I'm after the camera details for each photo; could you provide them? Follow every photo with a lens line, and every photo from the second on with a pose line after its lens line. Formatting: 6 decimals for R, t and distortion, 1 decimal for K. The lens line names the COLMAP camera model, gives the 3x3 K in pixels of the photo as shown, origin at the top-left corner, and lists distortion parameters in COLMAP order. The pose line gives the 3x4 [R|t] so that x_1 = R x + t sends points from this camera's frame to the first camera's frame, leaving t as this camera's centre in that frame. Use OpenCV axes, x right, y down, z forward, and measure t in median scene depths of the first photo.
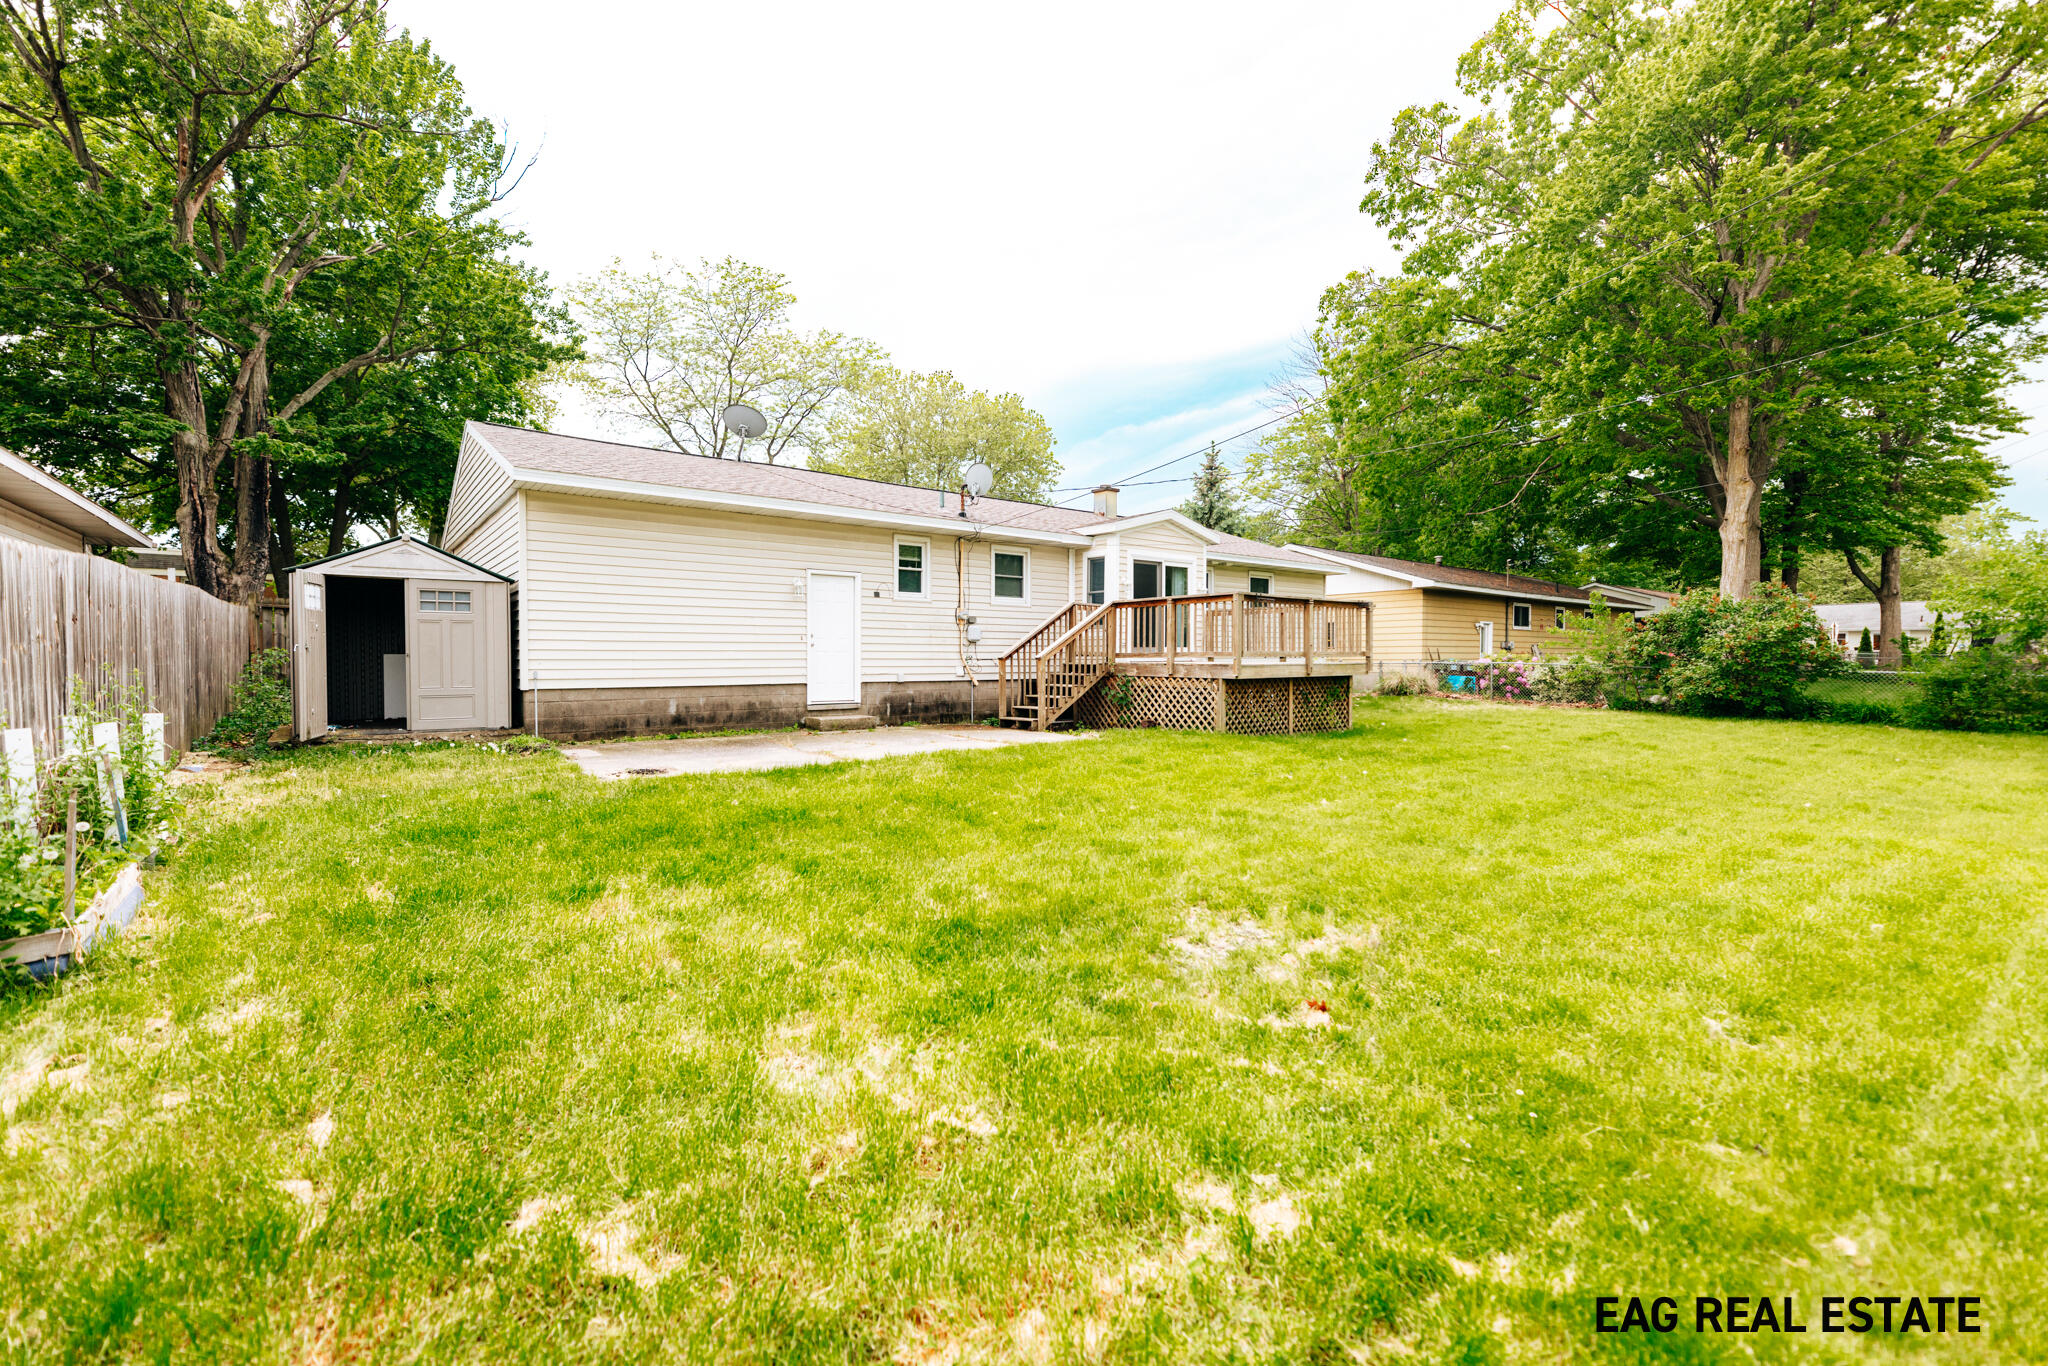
lens RADIAL K [[838.7, 0, 1022.2], [0, 838.7, 668.8], [0, 0, 1]] dist [-0.001029, 0.000231]
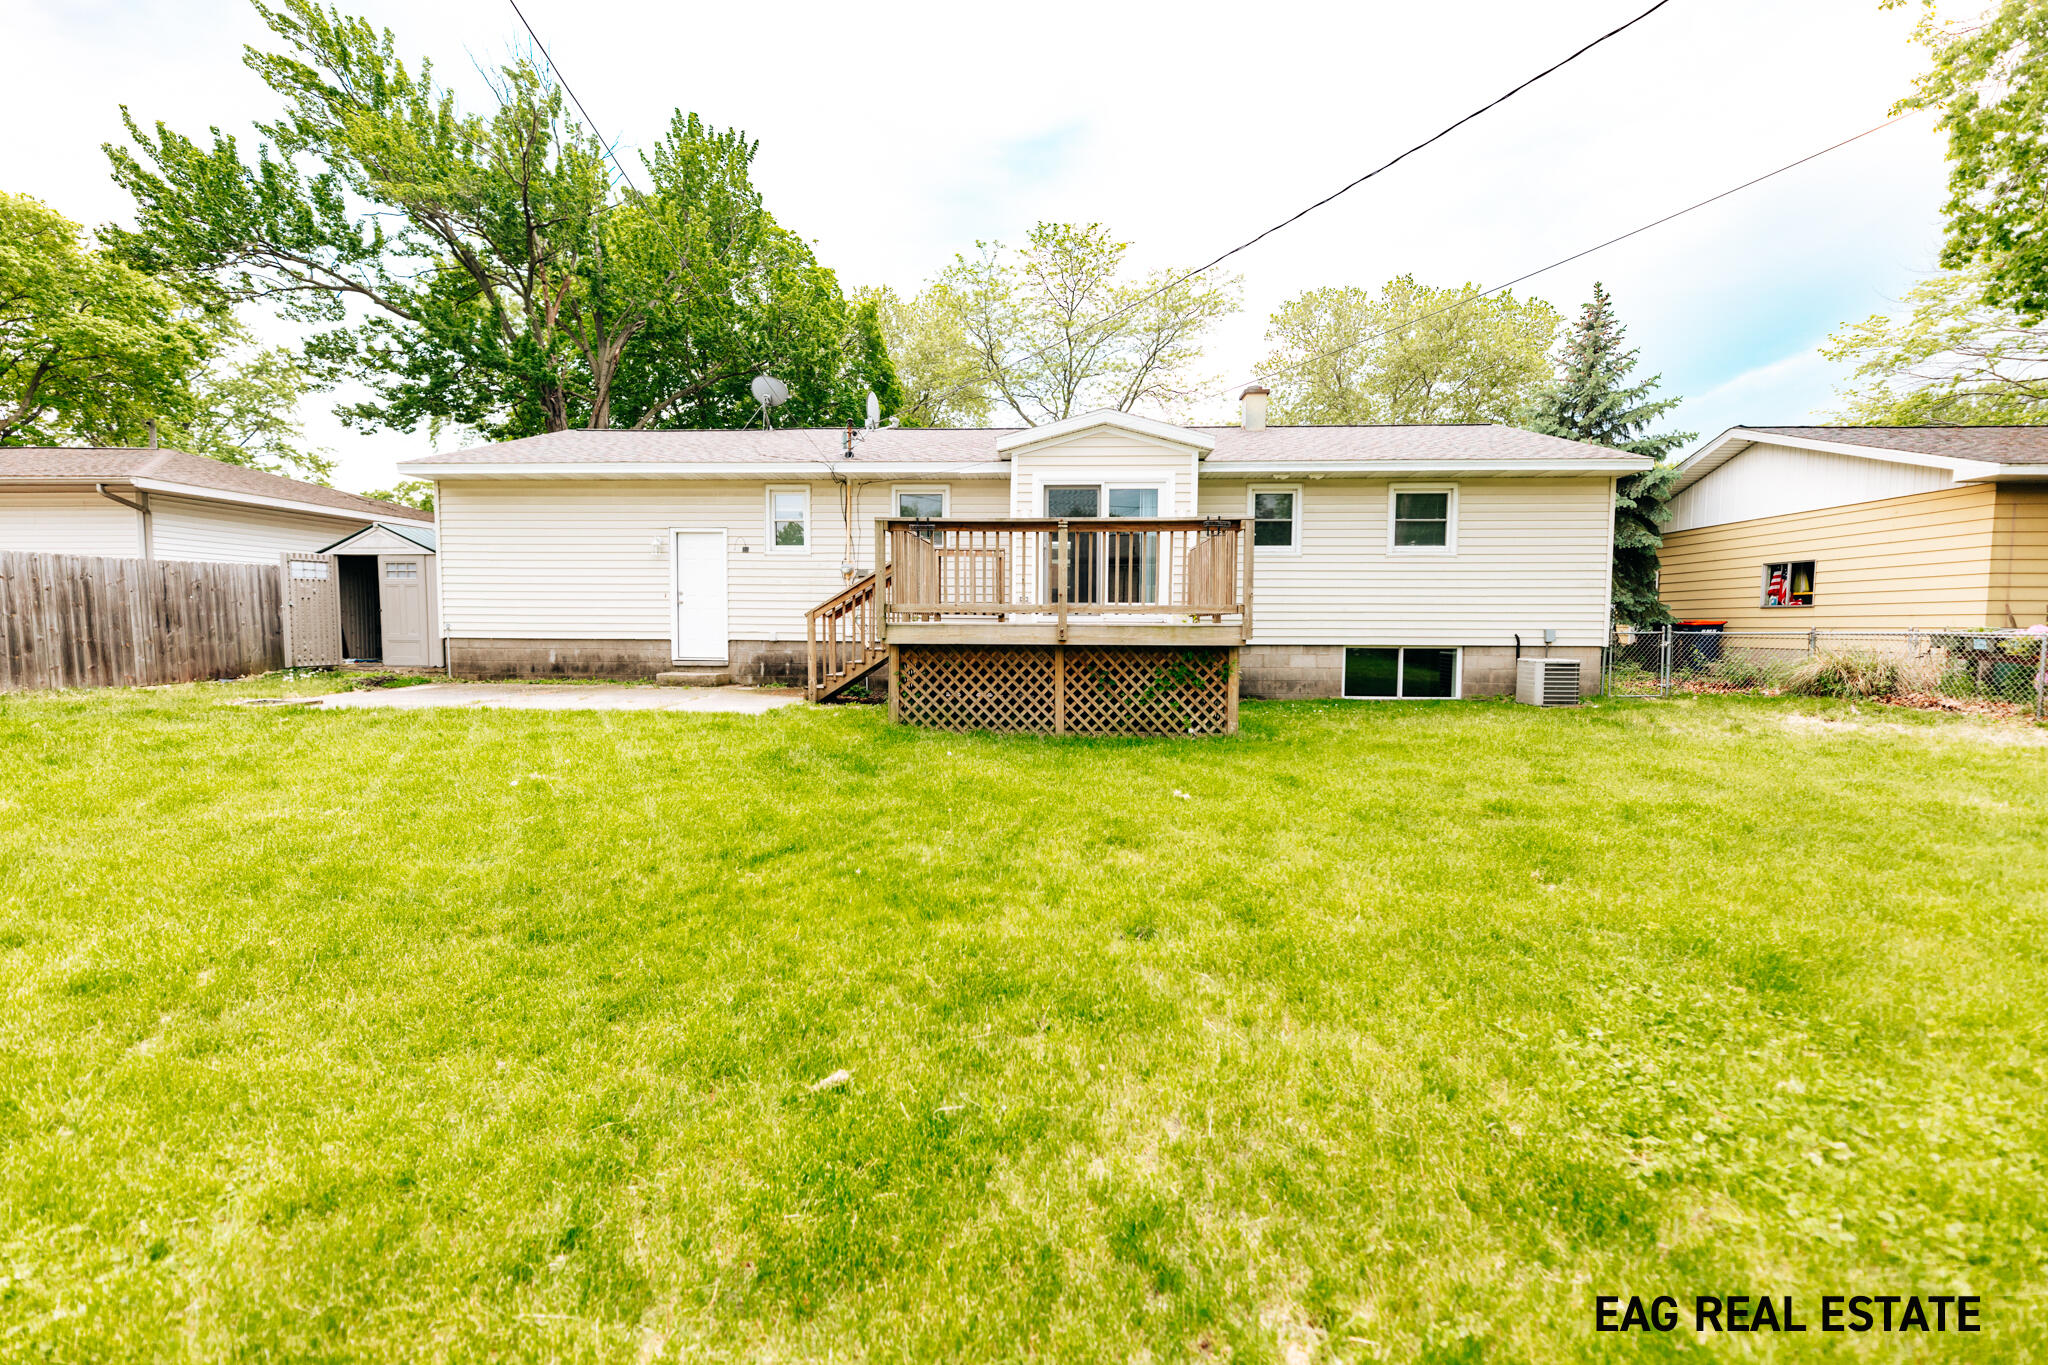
lens RADIAL K [[838.7, 0, 1022.2], [0, 838.7, 668.3], [0, 0, 1]] dist [-0.001029, 0.000231]
pose [[0.746573, 0.042262, -0.663960, 0.723854], [-0.016293, 0.998842, 0.045257, -0.000823], [0.665104, -0.022970, 0.746397, 0.493231]]
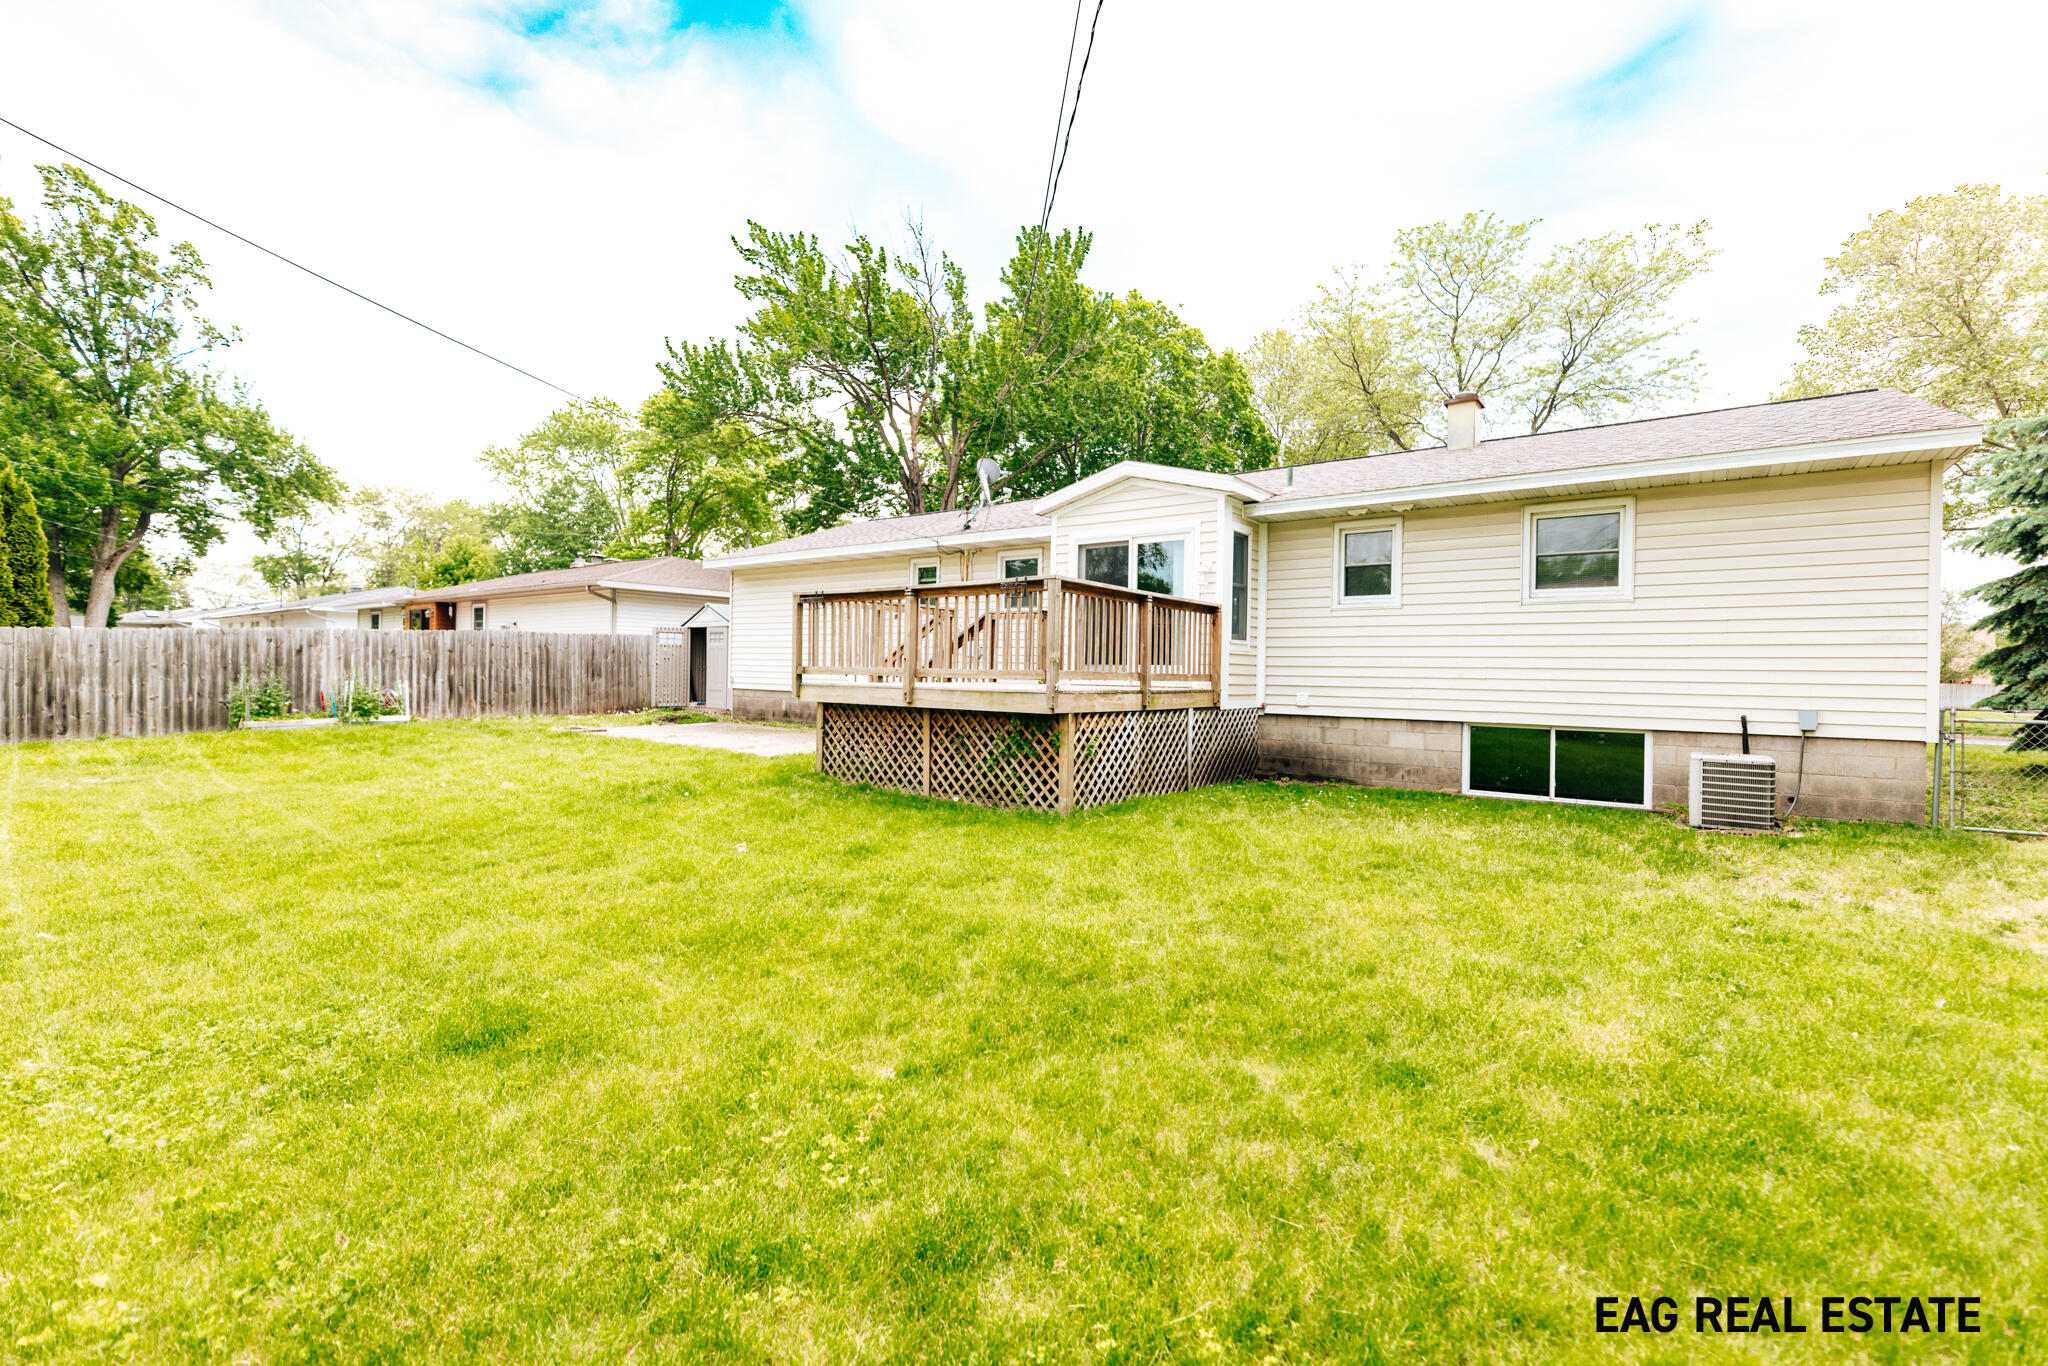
lens RADIAL K [[874.9, 0, 1017.0], [0, 874.9, 671.7], [0, 0, 1]] dist [-0.002560, -0.000263]
pose [[0.240503, 0.006186, -0.970629, 1.003502], [-0.032773, 0.999461, -0.001751, -0.019436], [0.970095, 0.032232, 0.240576, 0.890274]]
